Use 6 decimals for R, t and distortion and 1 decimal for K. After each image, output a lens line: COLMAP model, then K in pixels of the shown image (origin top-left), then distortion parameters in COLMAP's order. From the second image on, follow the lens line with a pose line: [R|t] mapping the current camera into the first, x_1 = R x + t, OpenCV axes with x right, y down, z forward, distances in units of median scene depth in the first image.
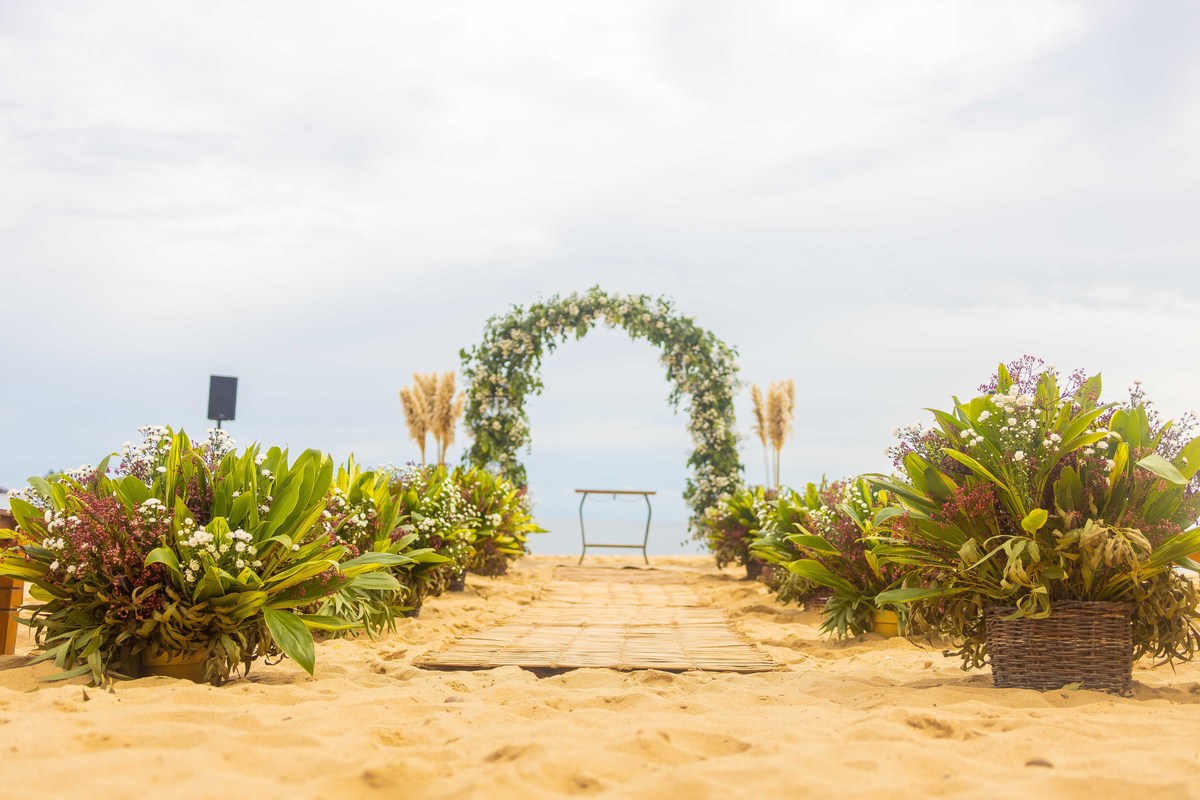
lens RADIAL K [[1200.2, 0, 599.9], [0, 1200.2, 399.0], [0, 0, 1]] dist [-0.063495, 0.000000]
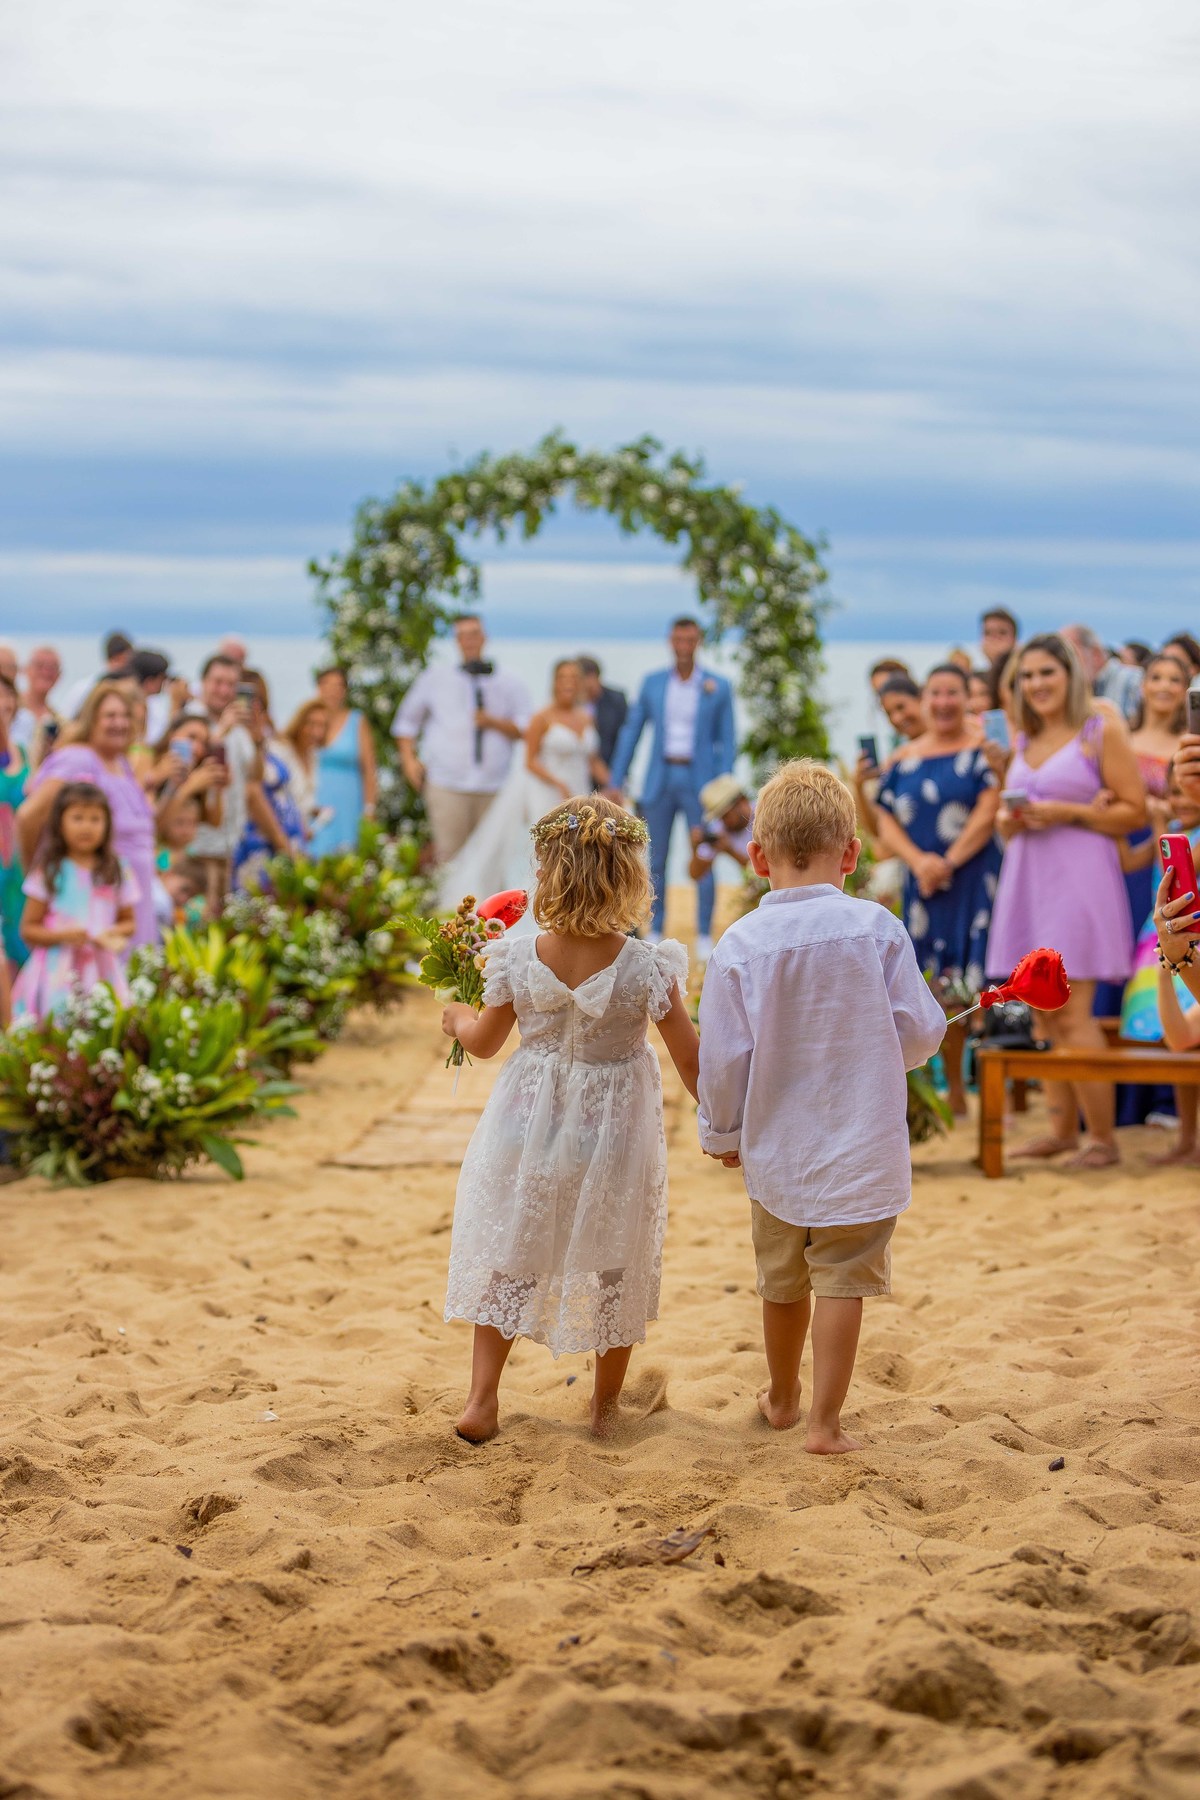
lens RADIAL K [[3598.6, 0, 600.7], [0, 3598.6, 900.3], [0, 0, 1]] dist [0.047176, 0.000000]
pose [[0.998985, -0.028122, -0.035188, 0.068618], [0.033672, 0.985099, 0.168661, -0.161996], [0.029921, -0.169675, 0.985046, -0.633567]]
